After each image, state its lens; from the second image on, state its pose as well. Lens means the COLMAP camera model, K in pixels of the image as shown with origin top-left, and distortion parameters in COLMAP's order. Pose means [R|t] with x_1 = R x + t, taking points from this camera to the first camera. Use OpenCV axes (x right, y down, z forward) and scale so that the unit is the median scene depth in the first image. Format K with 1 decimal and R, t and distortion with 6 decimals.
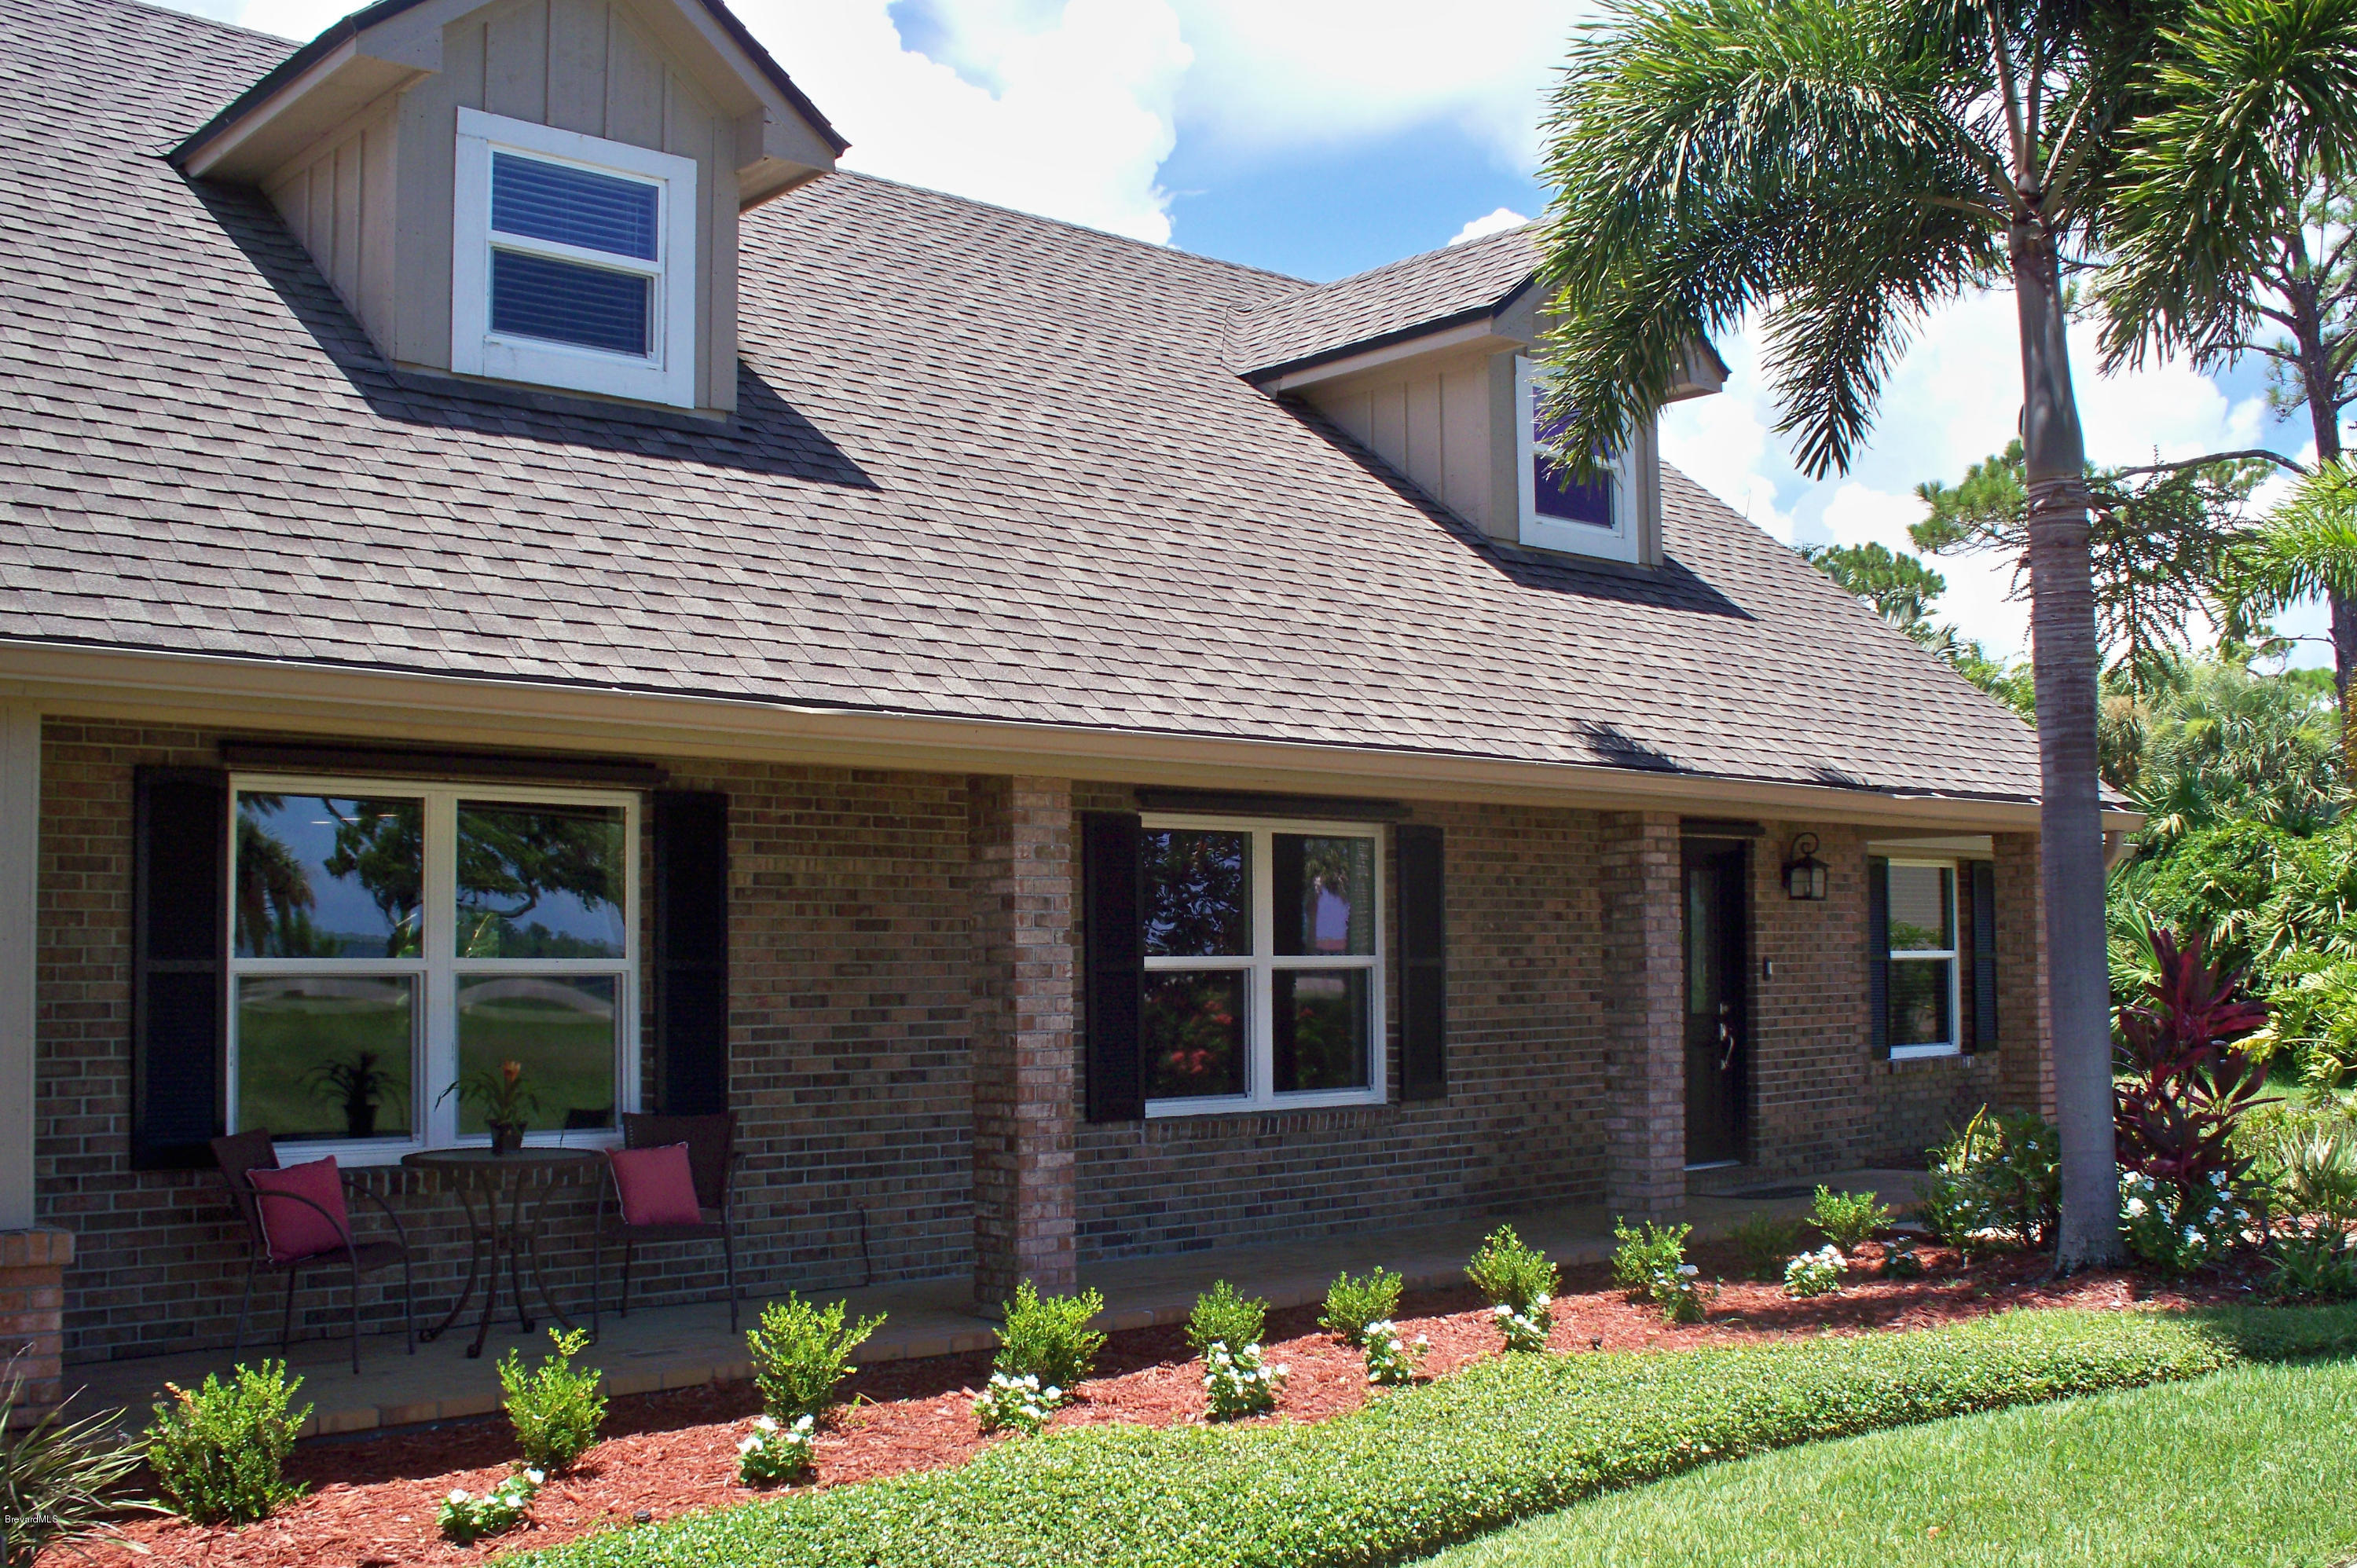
lens RADIAL K [[2402.1, 0, 1178.5], [0, 2402.1, 784.0], [0, 0, 1]] dist [-0.152291, -0.000670]
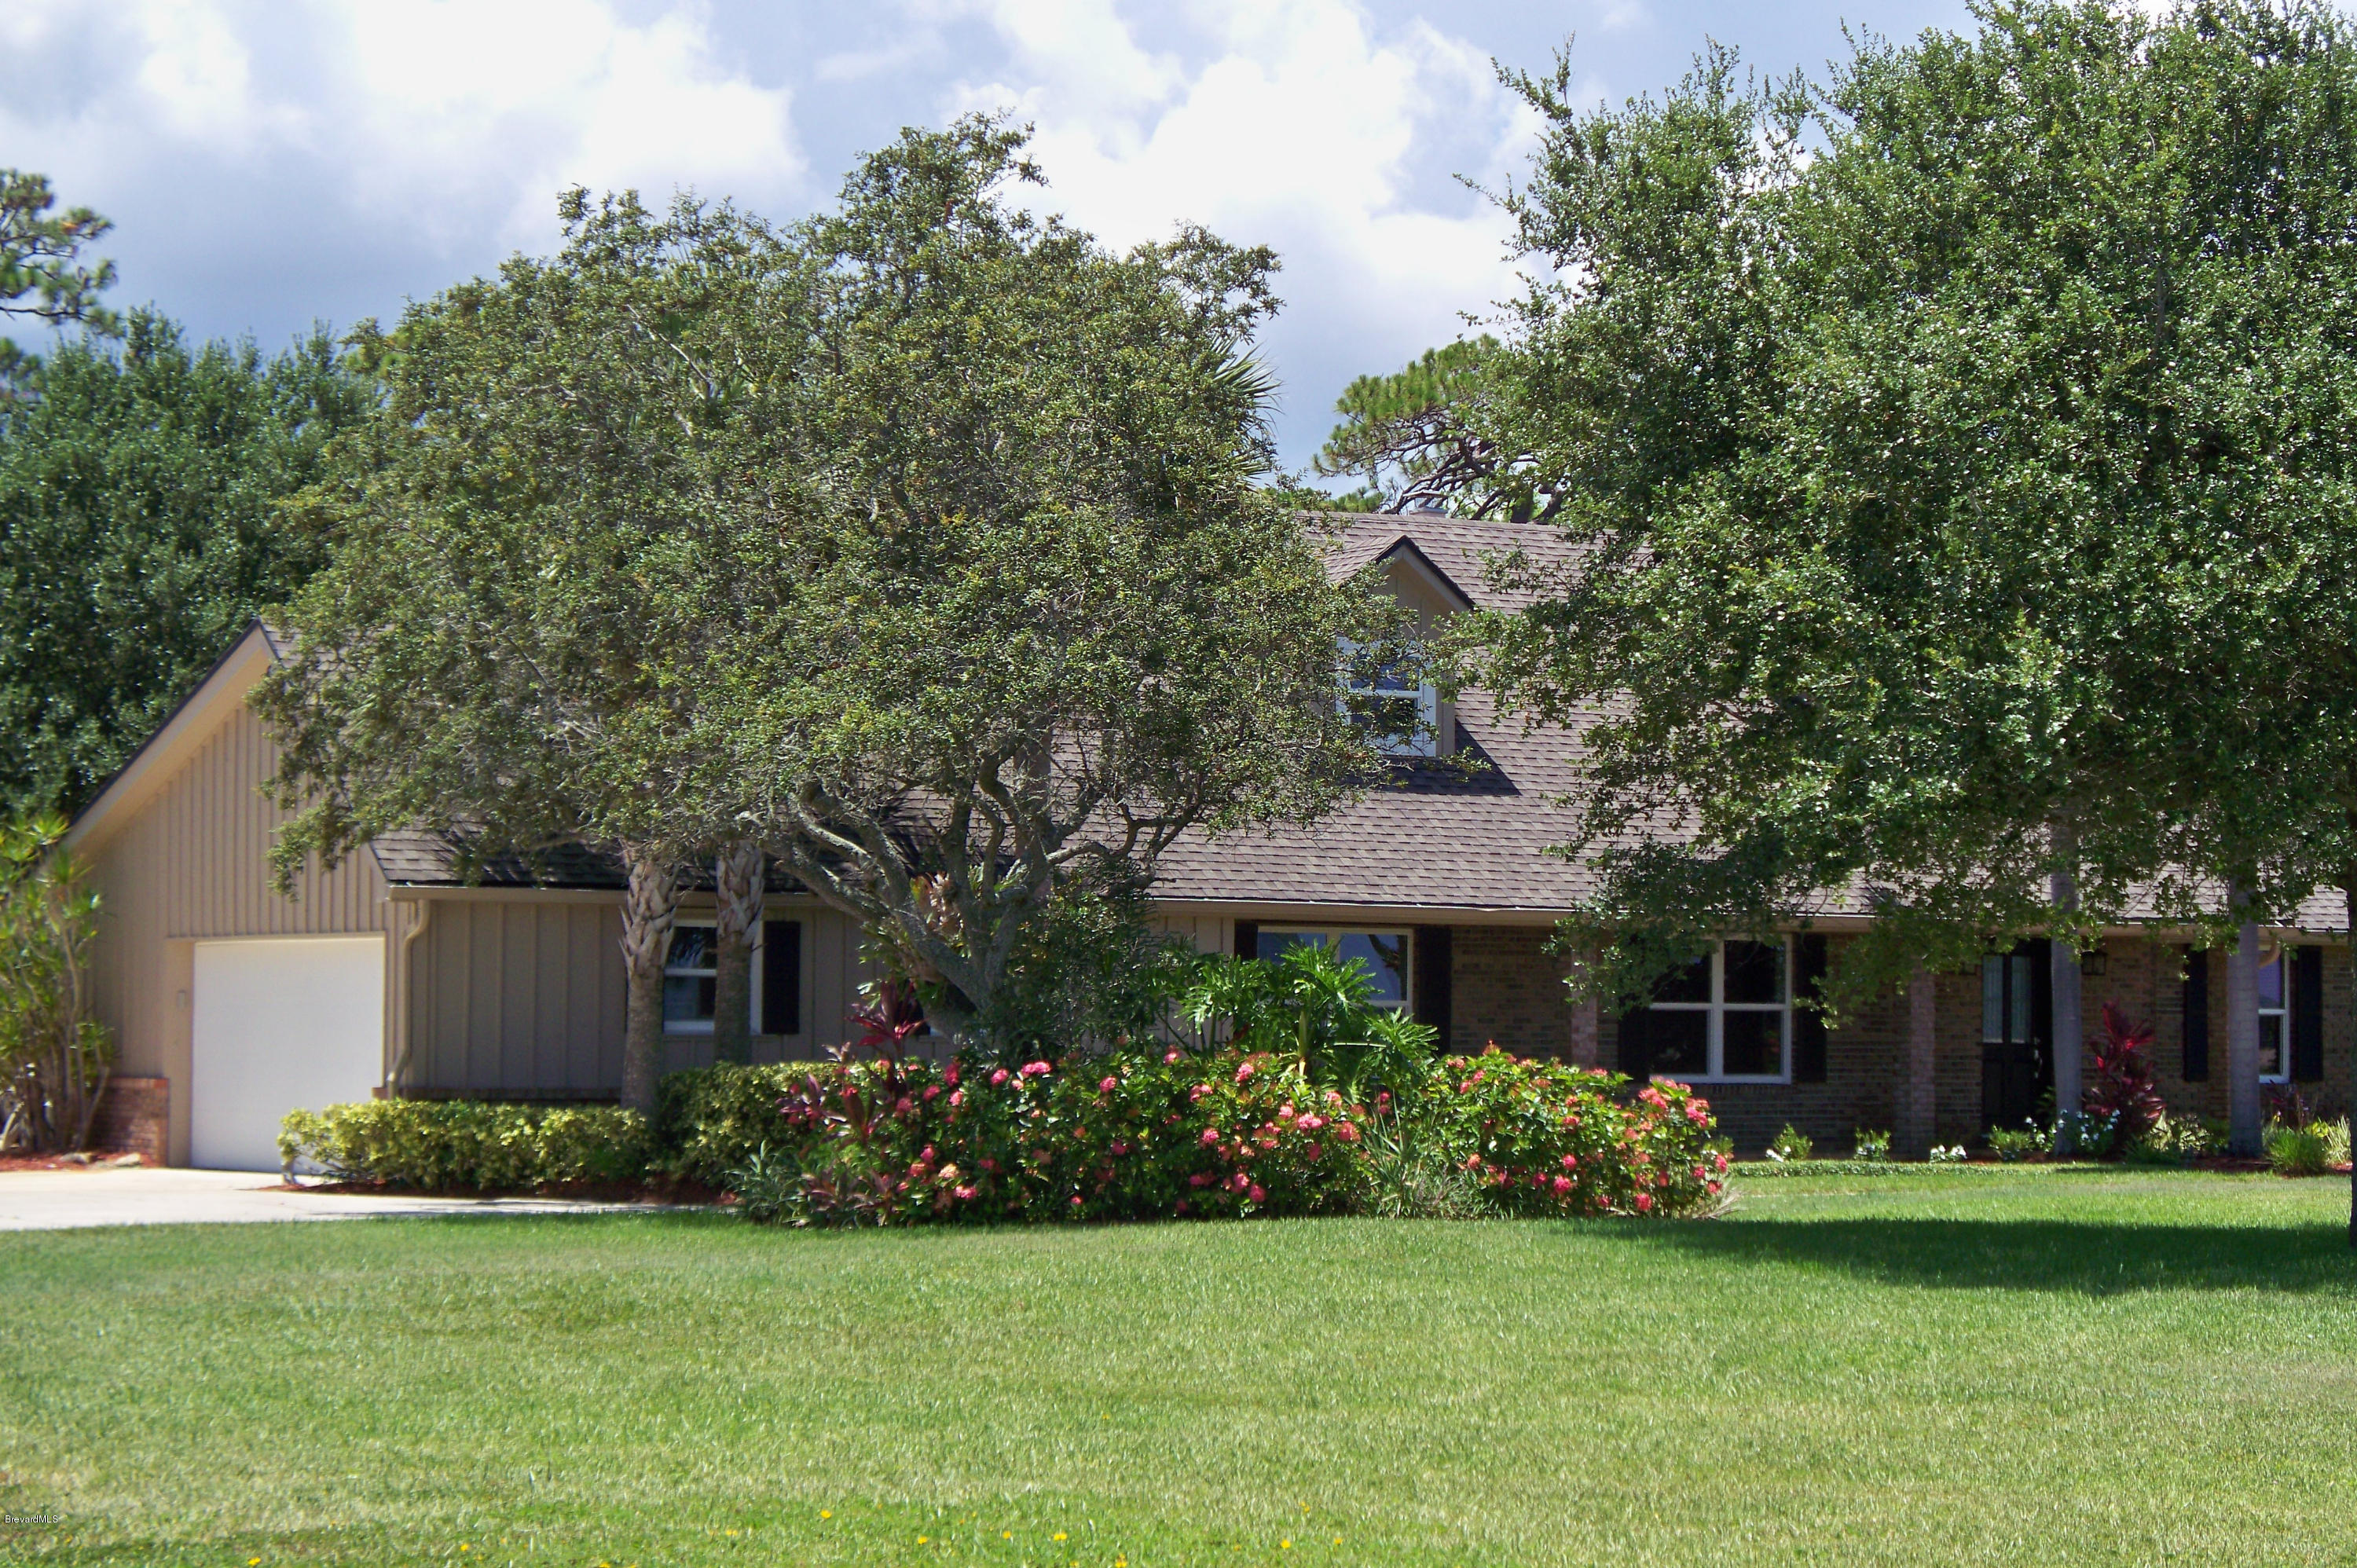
lens RADIAL K [[5399.4, 0, 1178.5], [0, 5399.4, 784.0], [0, 0, 1]] dist [-0.035911, -0.059507]
pose [[0.977940, 0.010108, -0.208642, 0.600010], [-0.002669, 0.999352, 0.035905, -0.302992], [0.208870, -0.034556, 0.977333, -3.890578]]
